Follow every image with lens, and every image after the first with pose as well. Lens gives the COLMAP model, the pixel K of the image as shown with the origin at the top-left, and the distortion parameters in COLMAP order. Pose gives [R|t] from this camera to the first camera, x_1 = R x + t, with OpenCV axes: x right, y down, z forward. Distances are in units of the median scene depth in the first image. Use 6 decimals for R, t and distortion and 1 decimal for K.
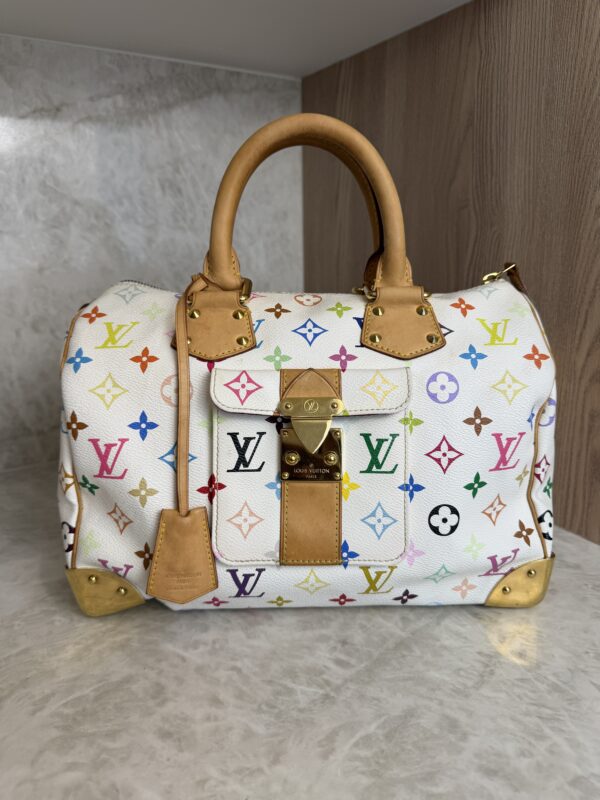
lens RADIAL K [[580.8, 0, 302.4], [0, 580.8, 396.9], [0, 0, 1]] dist [-0.009218, -0.007783]
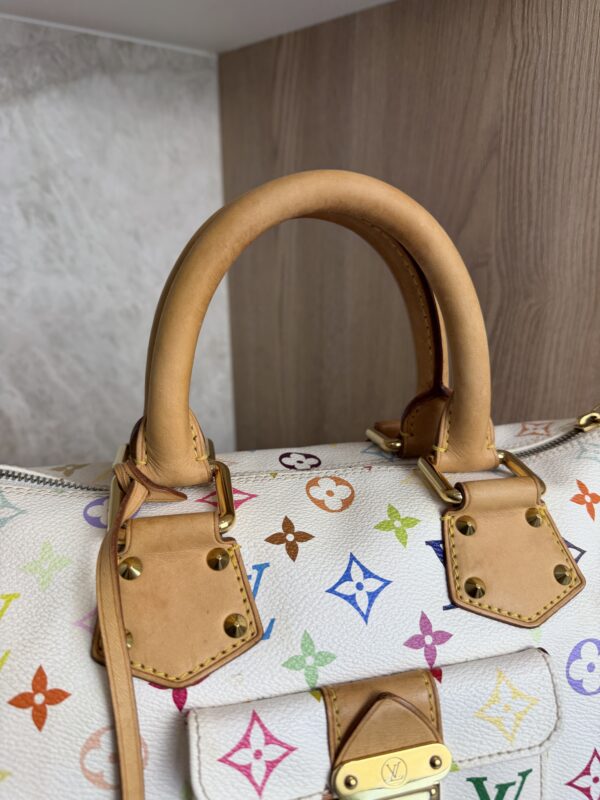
lens RADIAL K [[588.7, 0, 297.7], [0, 588.7, 396.7], [0, 0, 1]] dist [-0.023112, -0.001322]
pose [[0.979294, -0.055223, 0.194764, -0.143371], [0.044698, 0.997313, 0.058034, -0.333816], [-0.197445, -0.048127, 0.979132, 0.504619]]
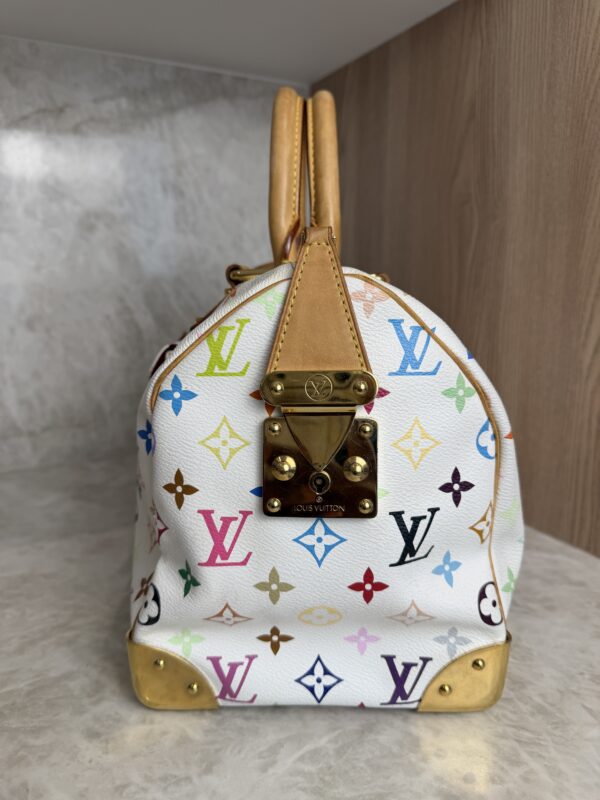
lens RADIAL K [[588.7, 0, 297.7], [0, 588.7, 396.7], [0, 0, 1]] dist [-0.023112, -0.001322]
pose [[0.997835, 0.021755, -0.062066, 0.106580], [-0.025329, 0.998031, -0.057381, 0.083313], [0.060696, 0.058829, 0.996421, 0.066134]]
